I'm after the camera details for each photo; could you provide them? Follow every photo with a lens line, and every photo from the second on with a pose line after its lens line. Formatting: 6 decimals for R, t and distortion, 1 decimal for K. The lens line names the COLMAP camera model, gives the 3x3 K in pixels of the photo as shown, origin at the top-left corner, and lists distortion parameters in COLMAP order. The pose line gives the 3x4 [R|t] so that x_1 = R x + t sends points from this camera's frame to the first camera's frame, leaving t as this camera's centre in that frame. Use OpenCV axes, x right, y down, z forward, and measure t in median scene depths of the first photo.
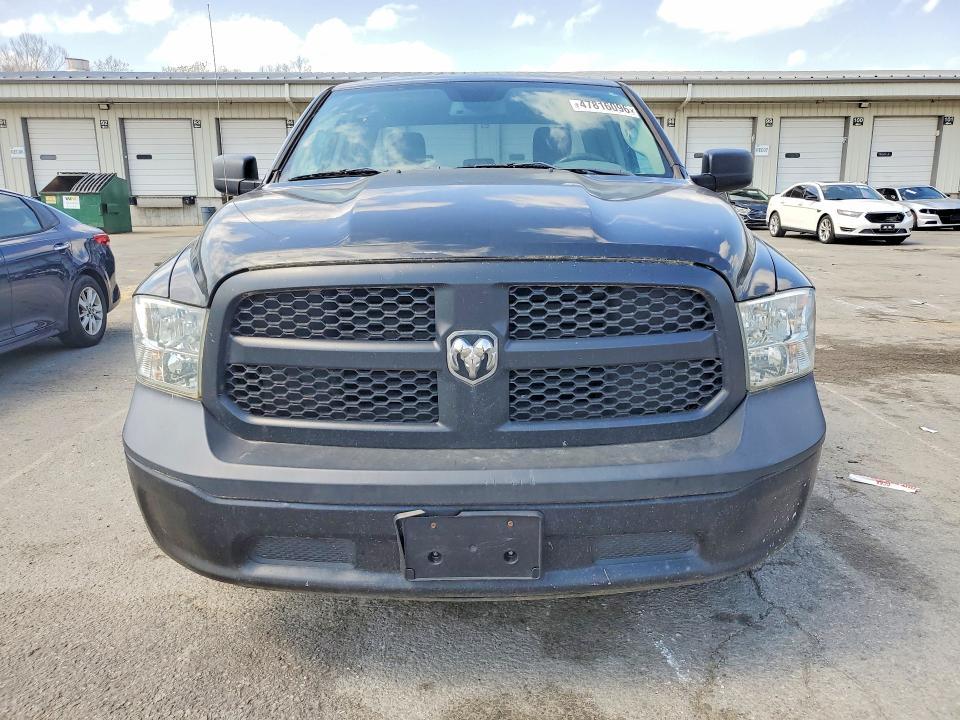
lens RADIAL K [[781.5, 0, 480.0], [0, 781.5, 360.0], [0, 0, 1]] dist [0.018653, 0.005705]
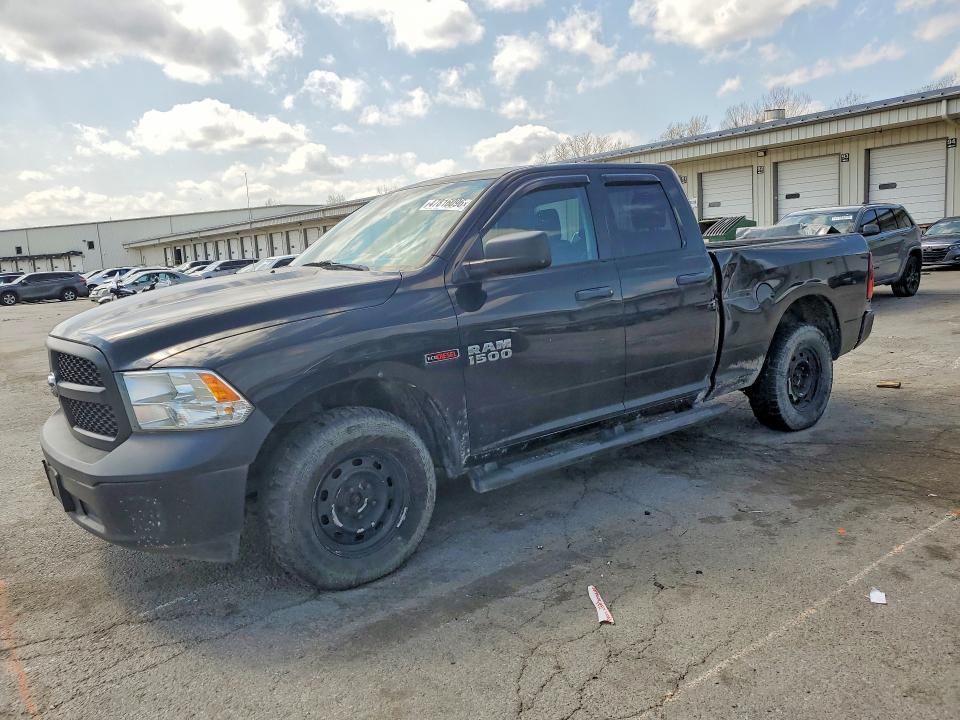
lens RADIAL K [[781.5, 0, 480.0], [0, 781.5, 360.0], [0, 0, 1]] dist [0.018653, 0.005705]
pose [[0.580259, 0.083737, -0.810116, 0.202665], [-0.107761, 0.993849, 0.025543, -0.022552], [0.807271, 0.072477, 0.585713, 0.064019]]
